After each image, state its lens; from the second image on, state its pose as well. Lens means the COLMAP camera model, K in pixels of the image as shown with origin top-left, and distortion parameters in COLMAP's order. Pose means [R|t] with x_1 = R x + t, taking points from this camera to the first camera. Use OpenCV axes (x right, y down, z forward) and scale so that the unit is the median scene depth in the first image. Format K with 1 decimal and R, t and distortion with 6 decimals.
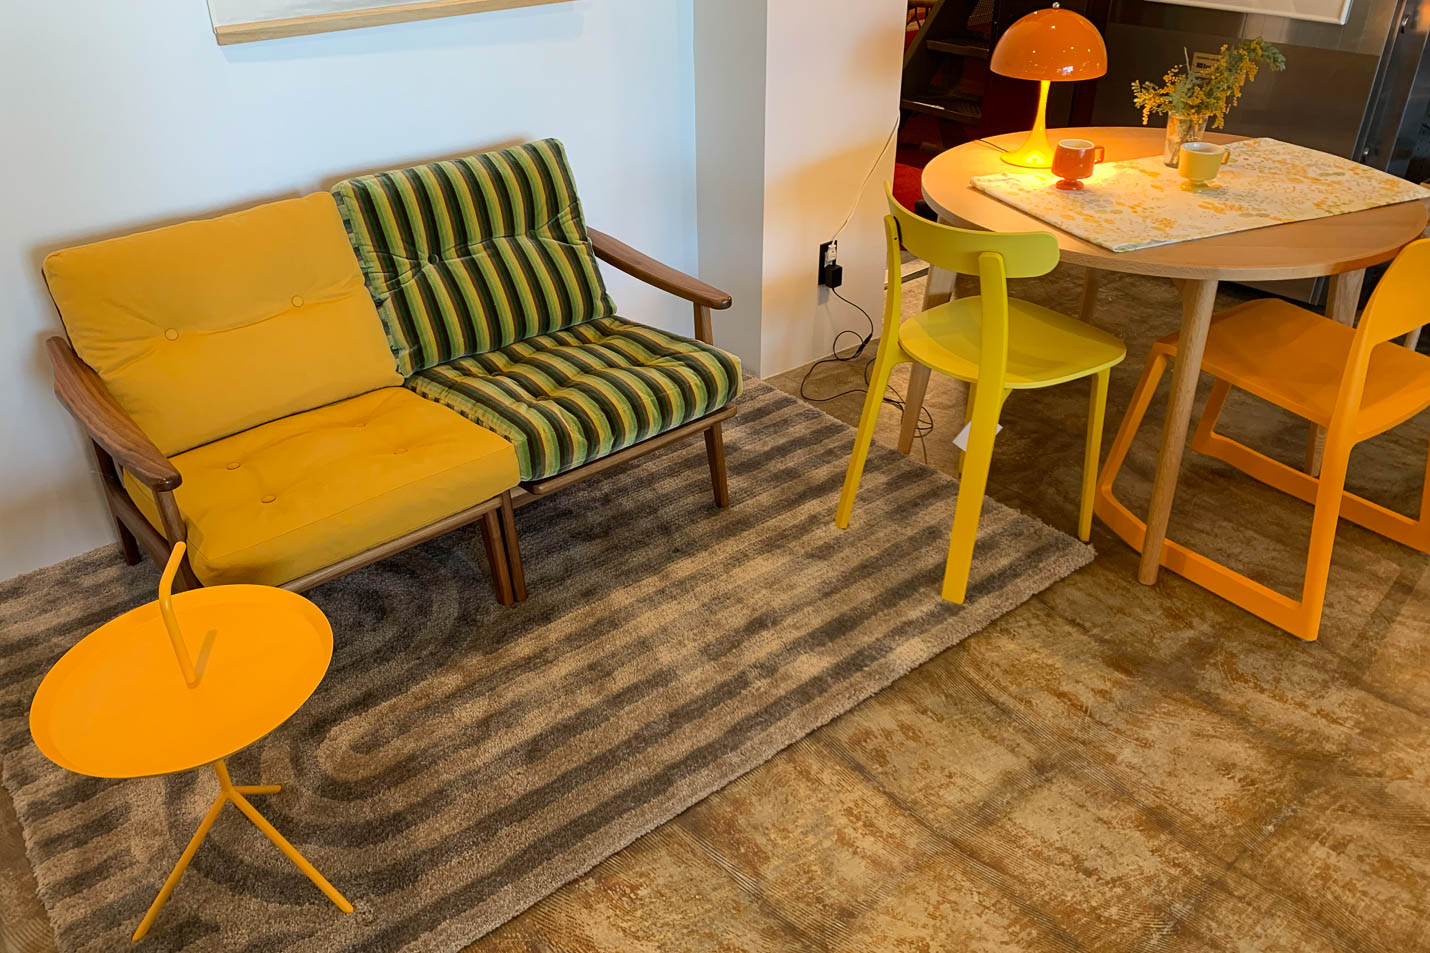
lens RADIAL K [[1040.0, 0, 715.0], [0, 1040.0, 476.5], [0, 0, 1]] dist [0.007821, -0.002958]
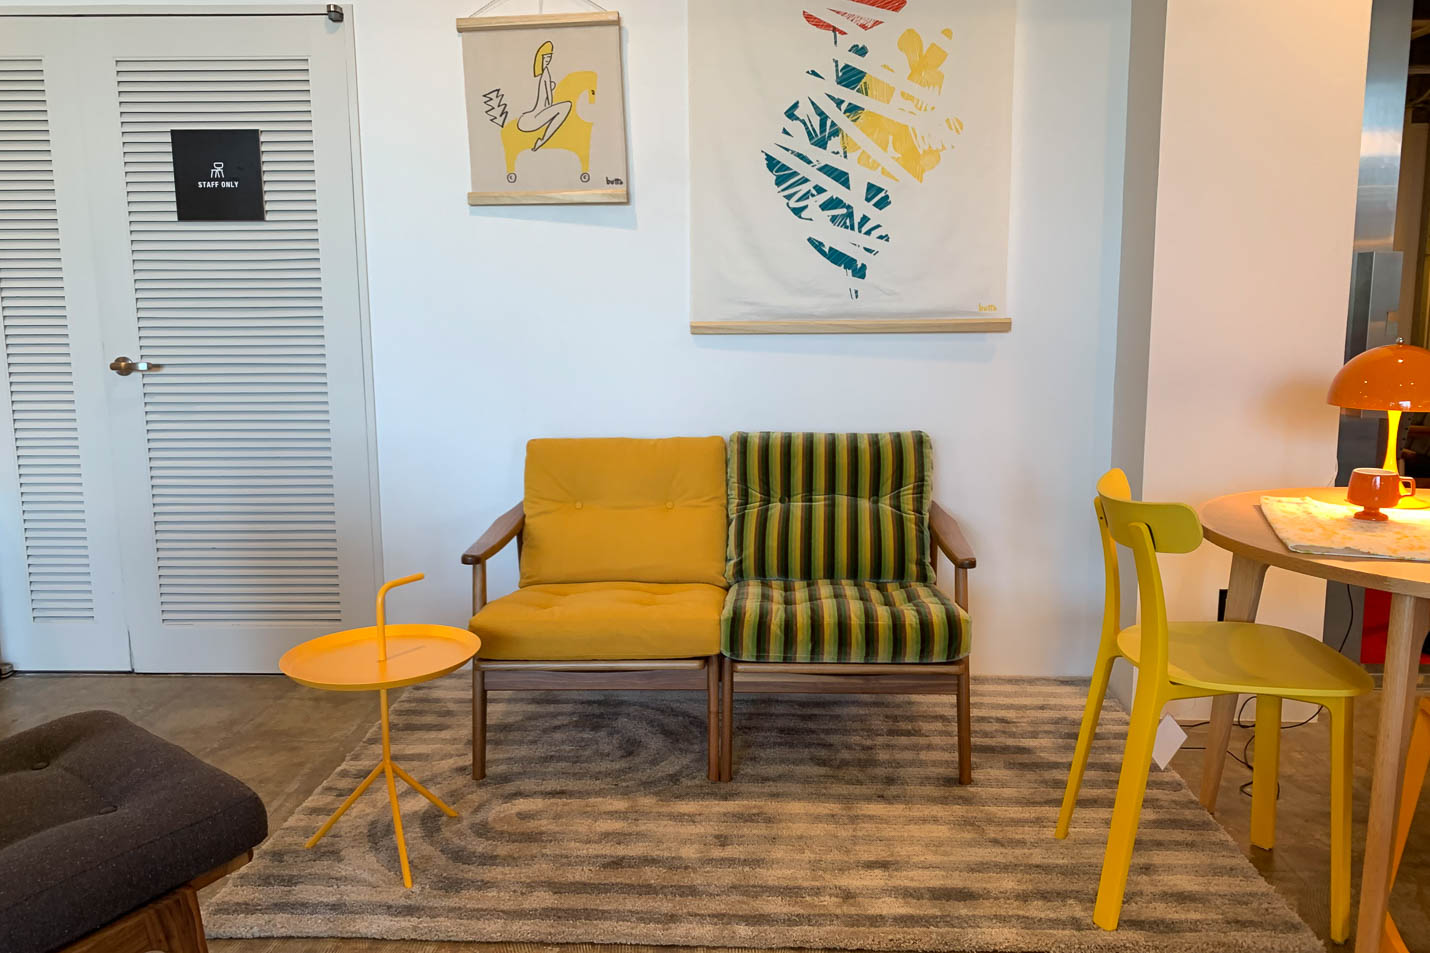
lens RADIAL K [[1082.9, 0, 721.9], [0, 1082.9, 402.6], [0, 0, 1]] dist [0.008005, -0.005800]
pose [[0.769939, 0.080397, -0.633033, 0.540974], [-0.345125, 0.886883, -0.307128, 0.122963], [0.536733, 0.454945, 0.710593, -0.005153]]
